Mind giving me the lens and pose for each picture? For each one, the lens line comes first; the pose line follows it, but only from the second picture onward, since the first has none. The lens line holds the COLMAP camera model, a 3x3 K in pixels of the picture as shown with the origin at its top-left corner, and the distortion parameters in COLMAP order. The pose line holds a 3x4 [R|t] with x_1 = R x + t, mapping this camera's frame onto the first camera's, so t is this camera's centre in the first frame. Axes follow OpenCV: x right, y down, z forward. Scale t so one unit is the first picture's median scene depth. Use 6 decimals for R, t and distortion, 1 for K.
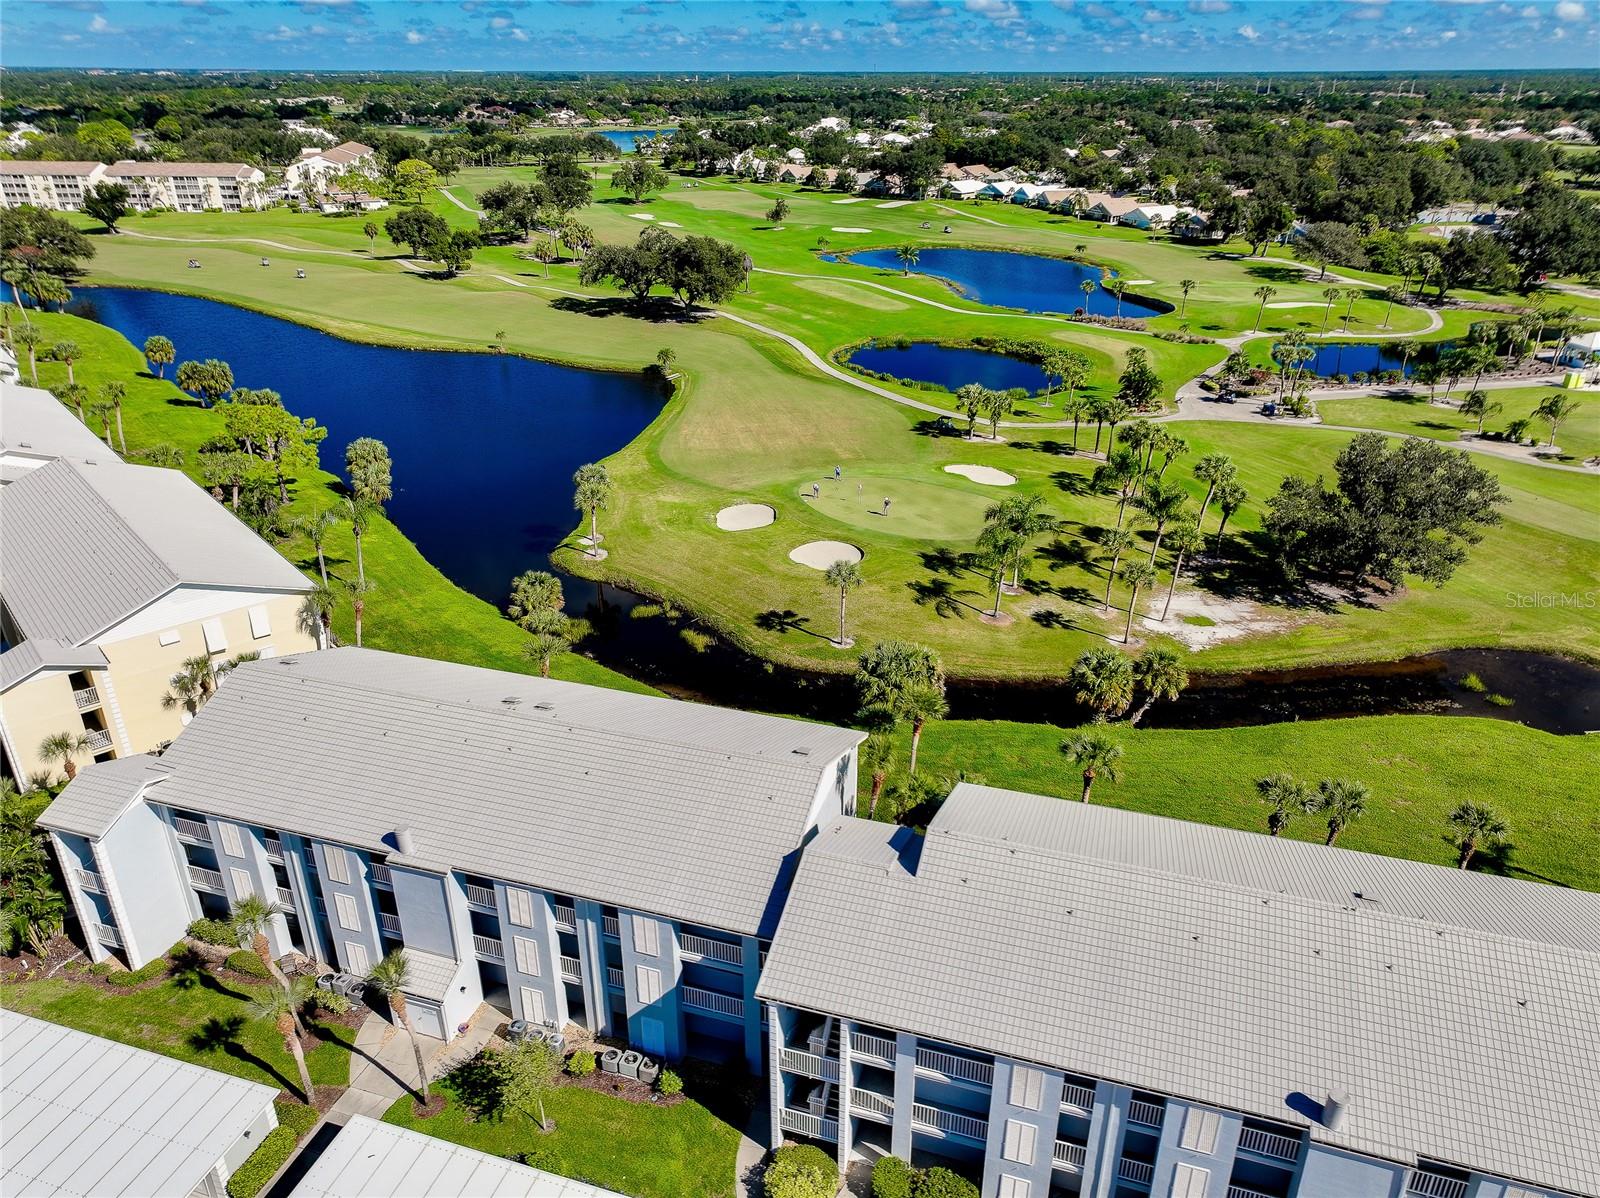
lens RADIAL K [[1125.5, 0, 806.3], [0, 1125.5, 591.7], [0, 0, 1]] dist [-0.006991, 0.024641]
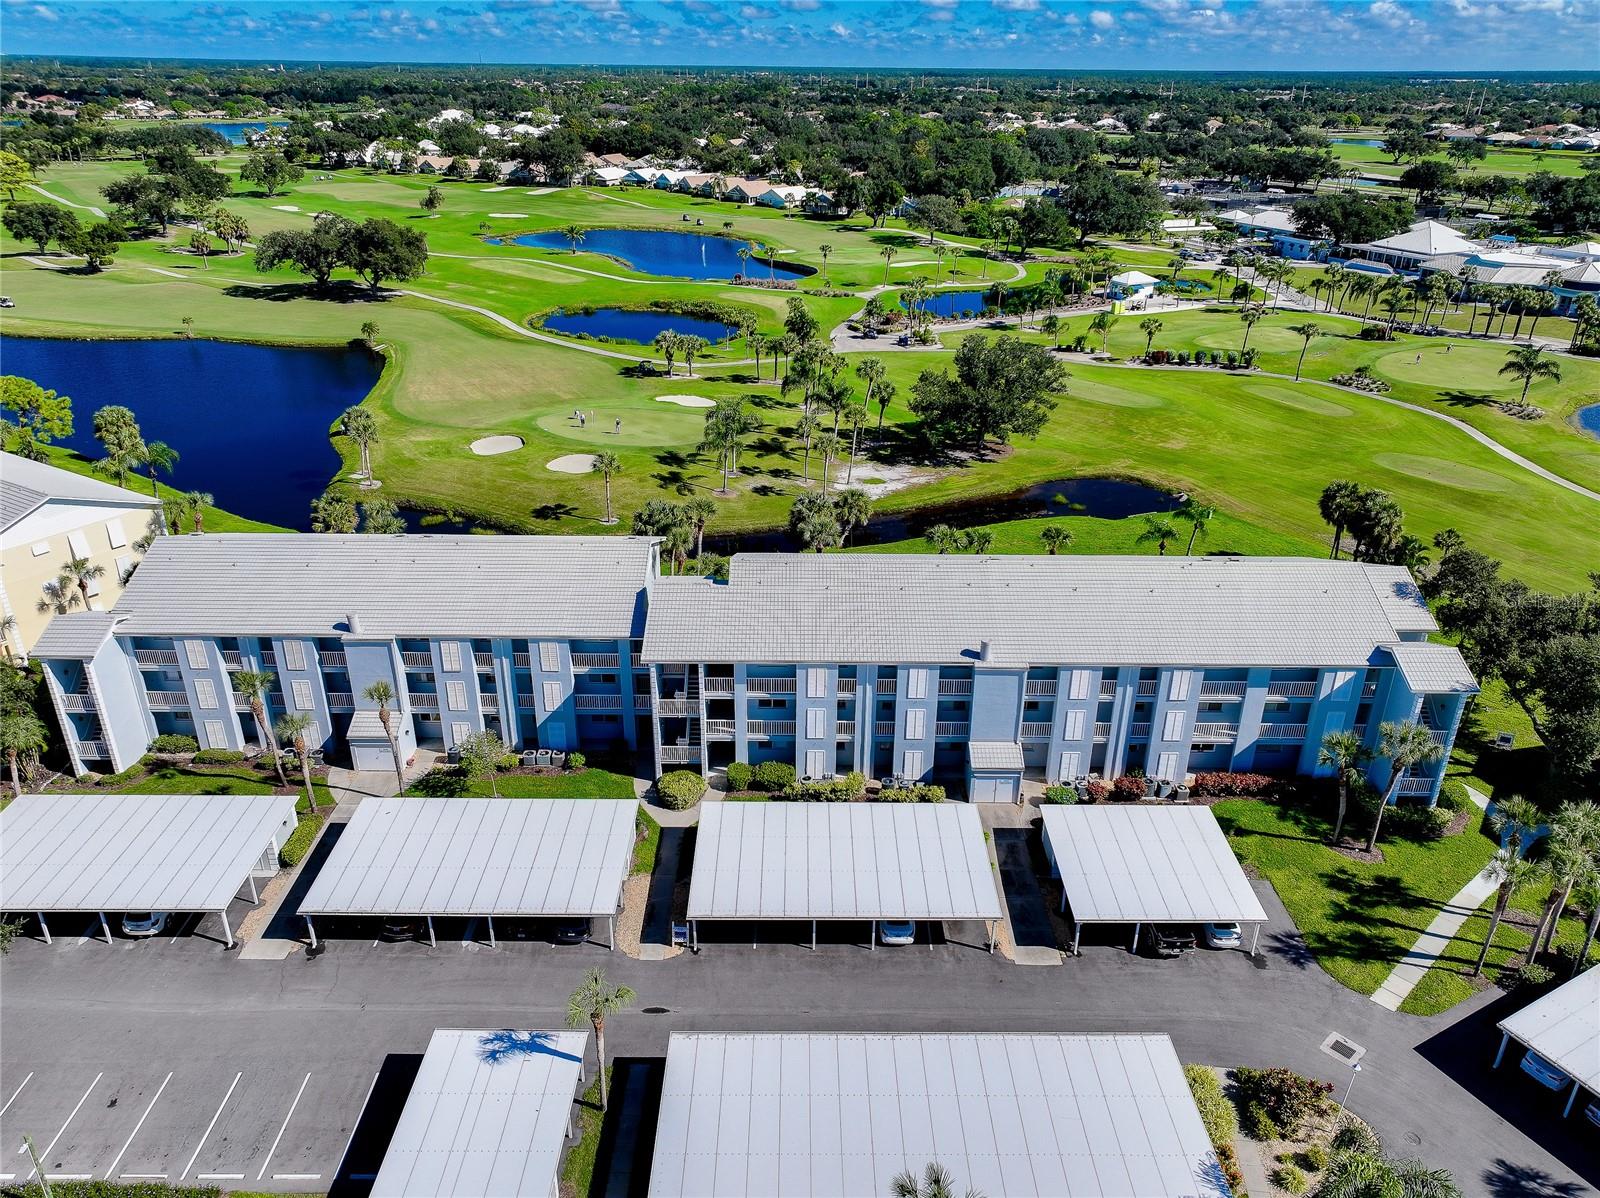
lens RADIAL K [[1140.3, 0, 806.3], [0, 1140.3, 590.9], [0, 0, 1]] dist [-0.008633, 0.026971]
pose [[0.952112, -0.119989, 0.281223, -0.057314], [0.120062, 0.992620, 0.017036, 0.058683], [-0.281192, 0.017544, 0.959491, -0.125876]]
